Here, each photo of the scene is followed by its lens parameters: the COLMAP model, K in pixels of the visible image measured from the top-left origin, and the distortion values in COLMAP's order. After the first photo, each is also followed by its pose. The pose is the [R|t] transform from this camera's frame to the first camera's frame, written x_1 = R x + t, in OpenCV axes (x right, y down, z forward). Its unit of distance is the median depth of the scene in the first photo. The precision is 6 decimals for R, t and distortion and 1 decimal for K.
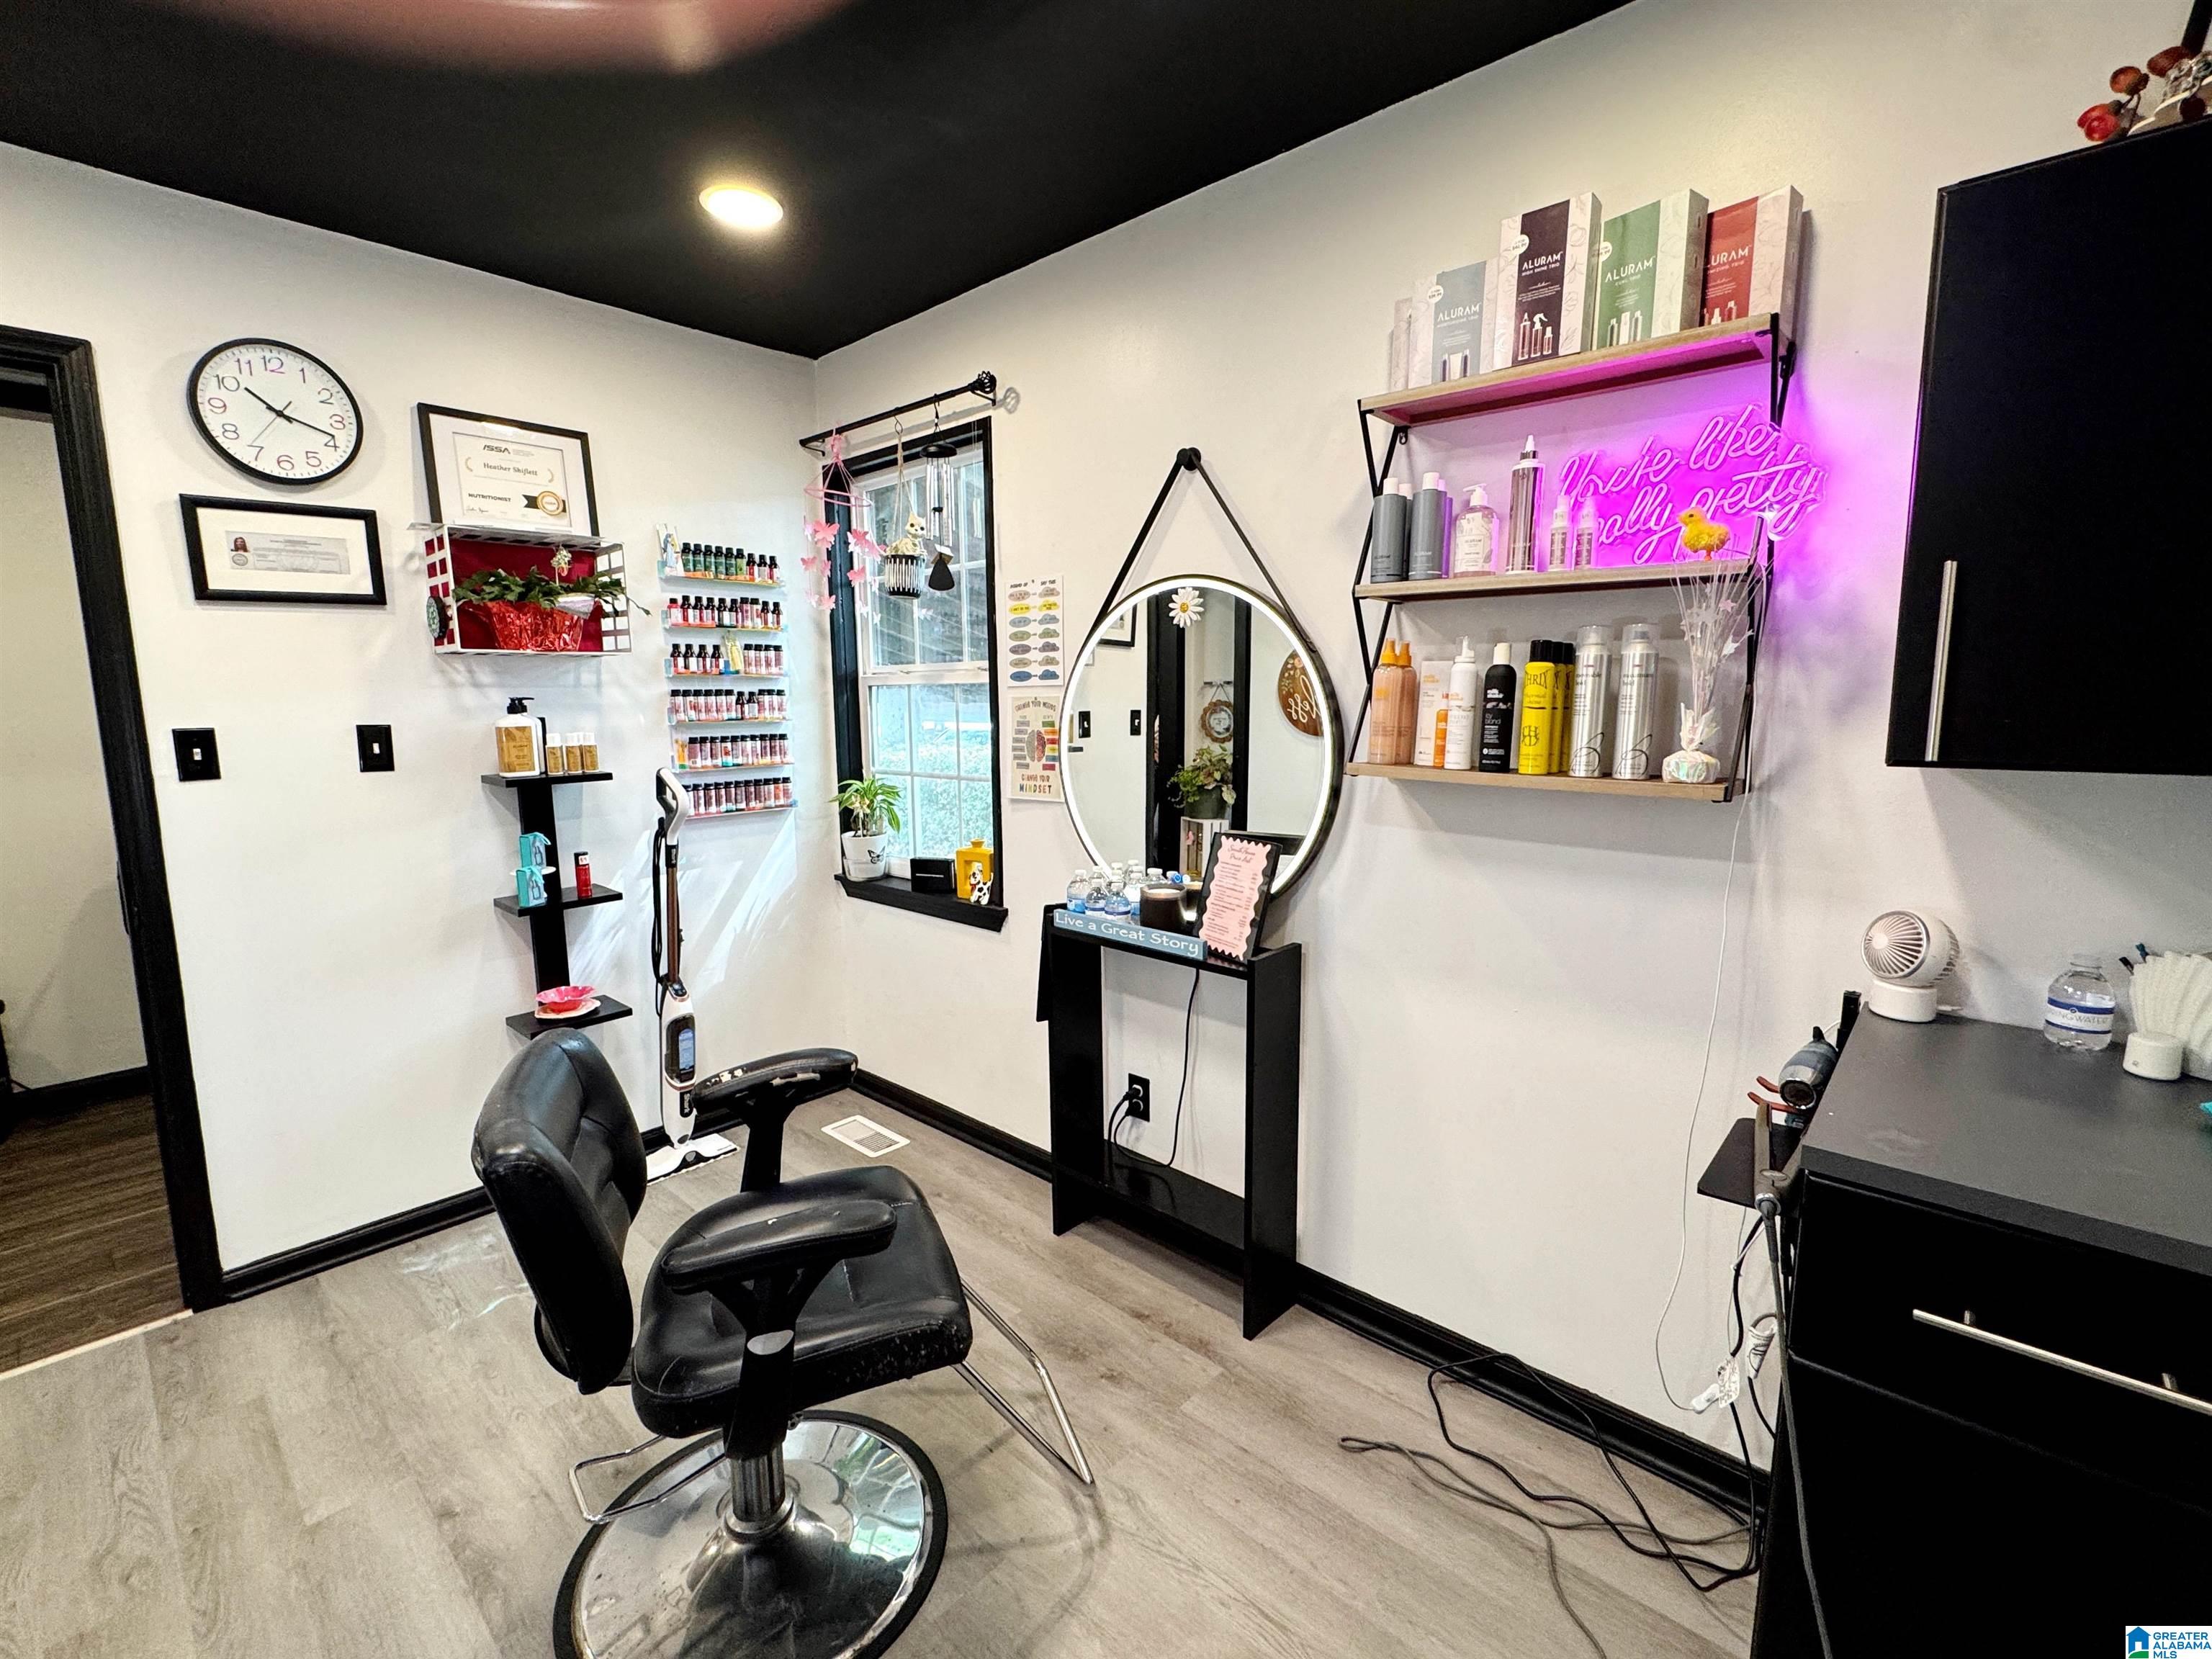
lens RADIAL K [[975.8, 0, 1098.8], [0, 975.8, 824.6], [0, 0, 1]] dist [-0.003951, -0.000487]
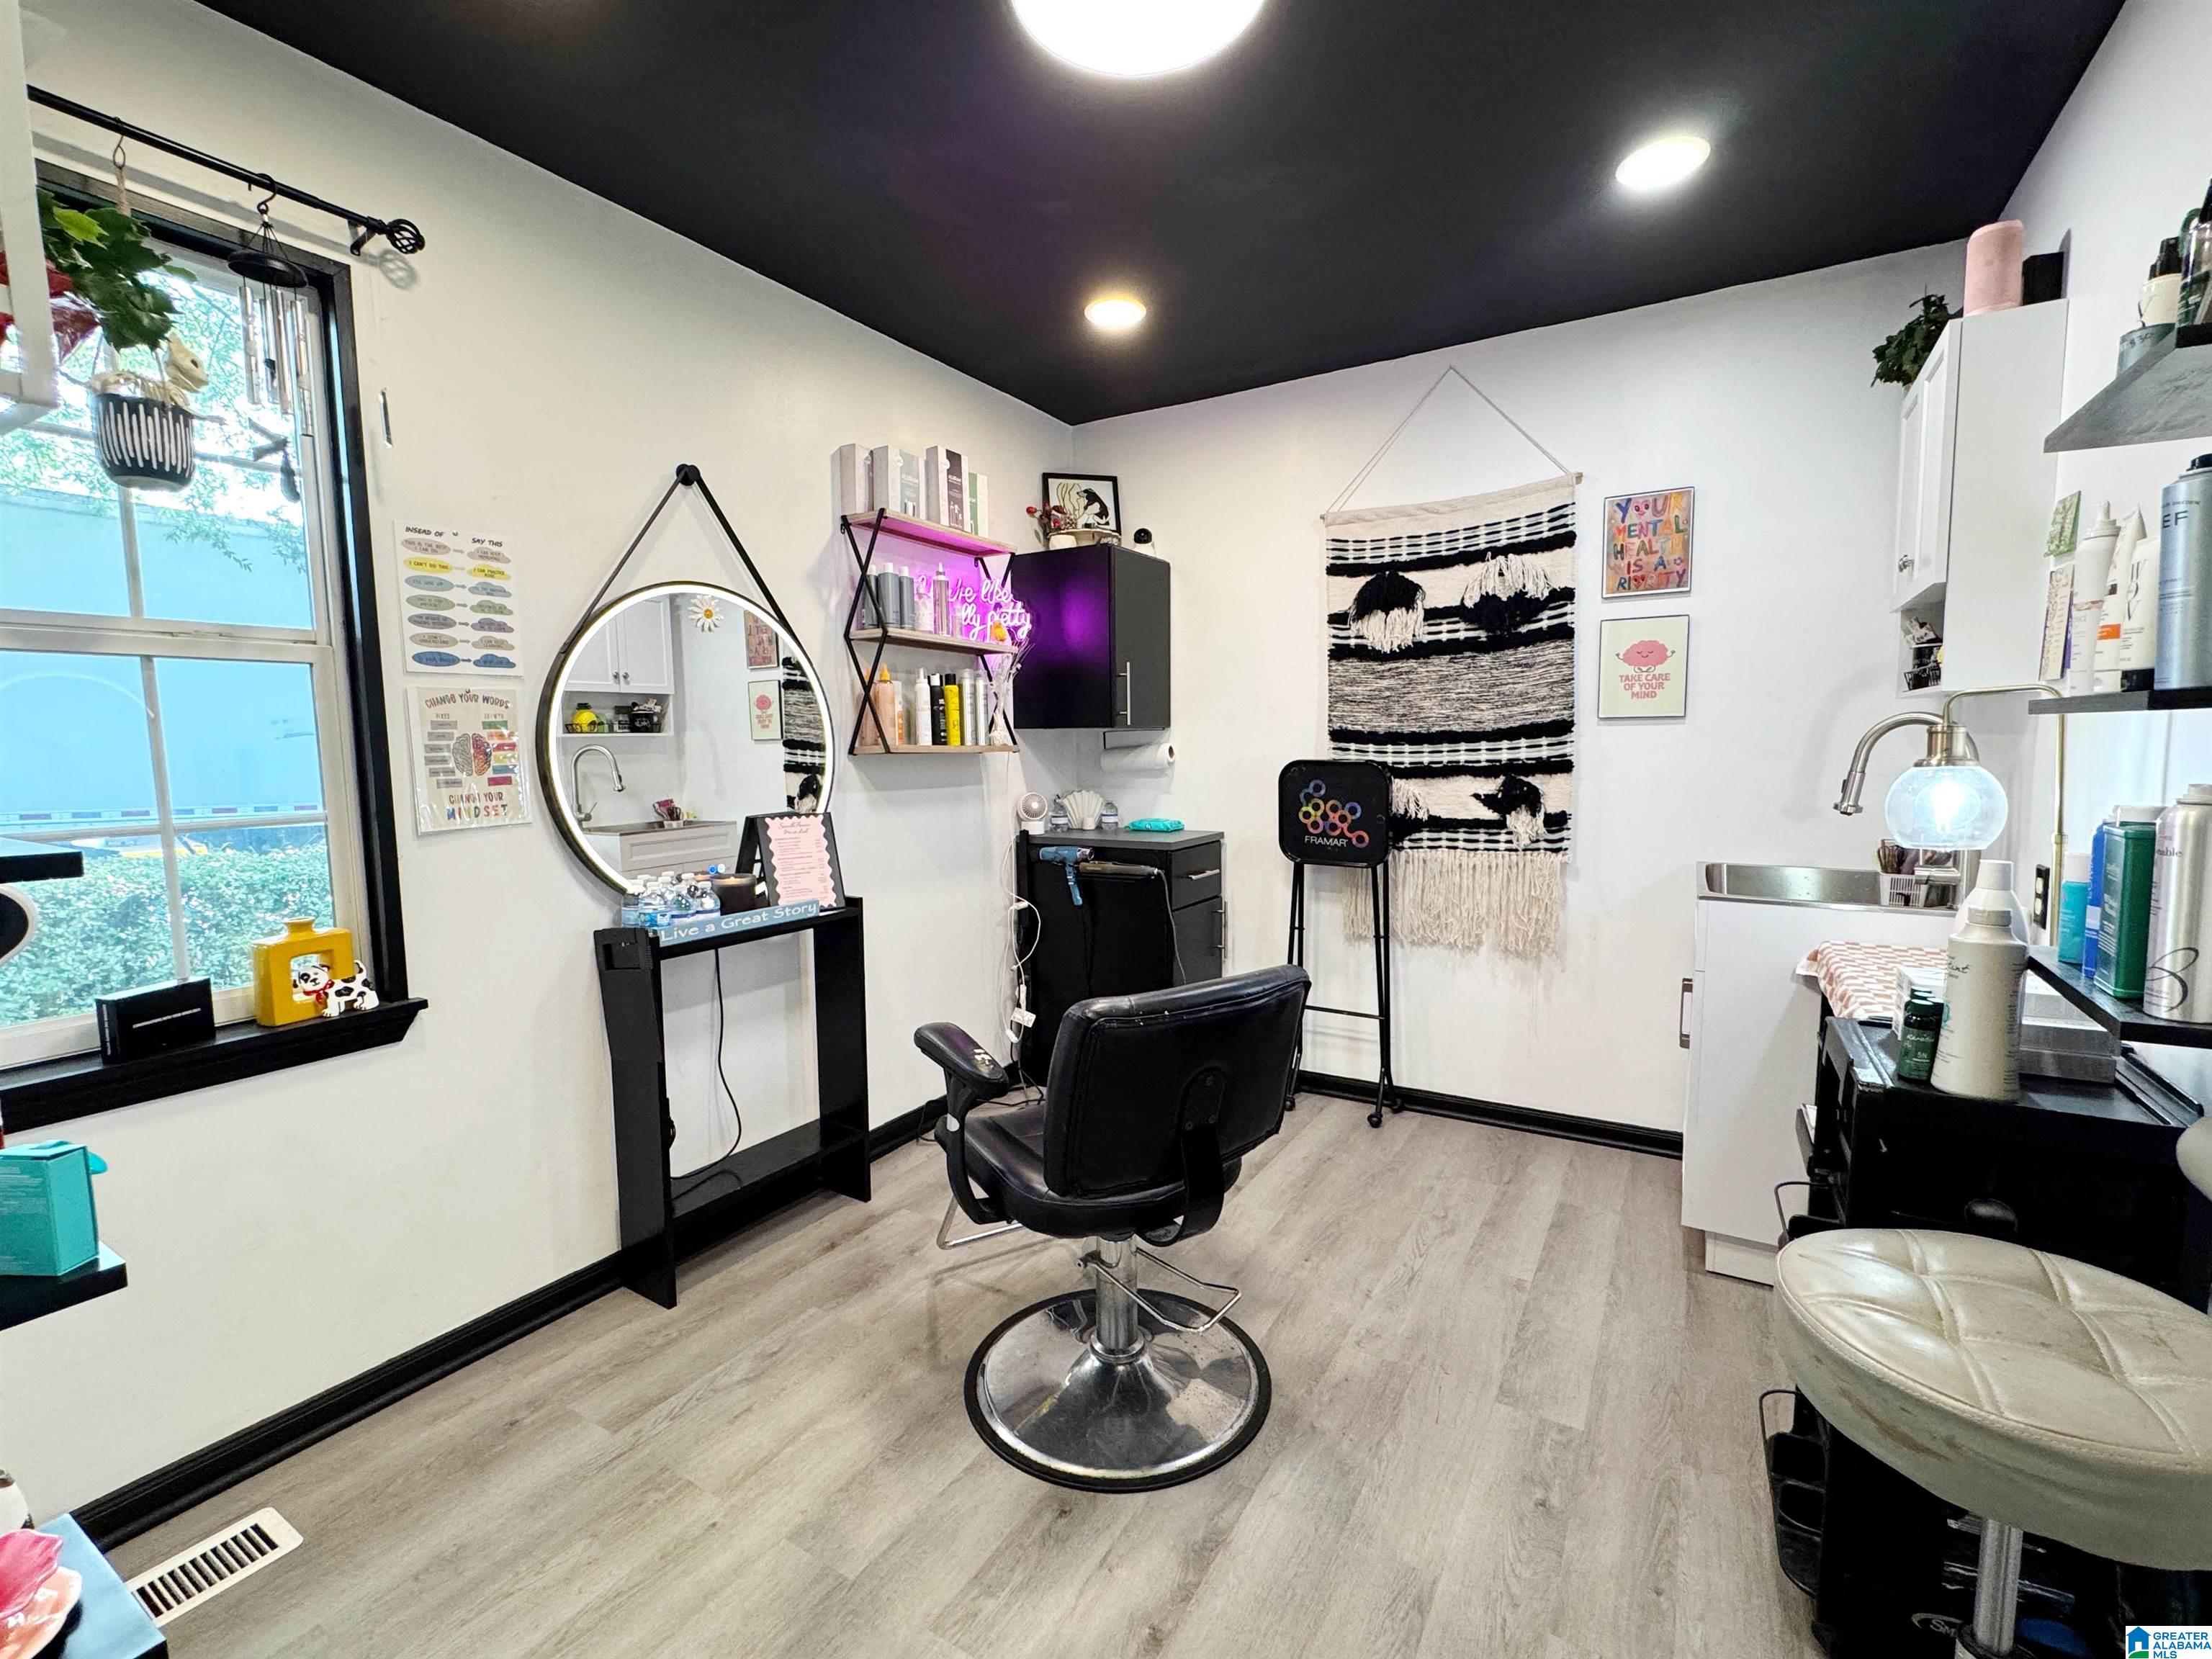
lens RADIAL K [[975.8, 0, 1102.2], [0, 975.8, 833.1], [0, 0, 1]] dist [-0.003951, -0.000487]
pose [[-0.198585, -0.077337, 0.977028, -0.922337], [0.154142, 0.982011, 0.109062, -0.030038], [-0.967886, 0.172259, -0.183092, 0.706696]]
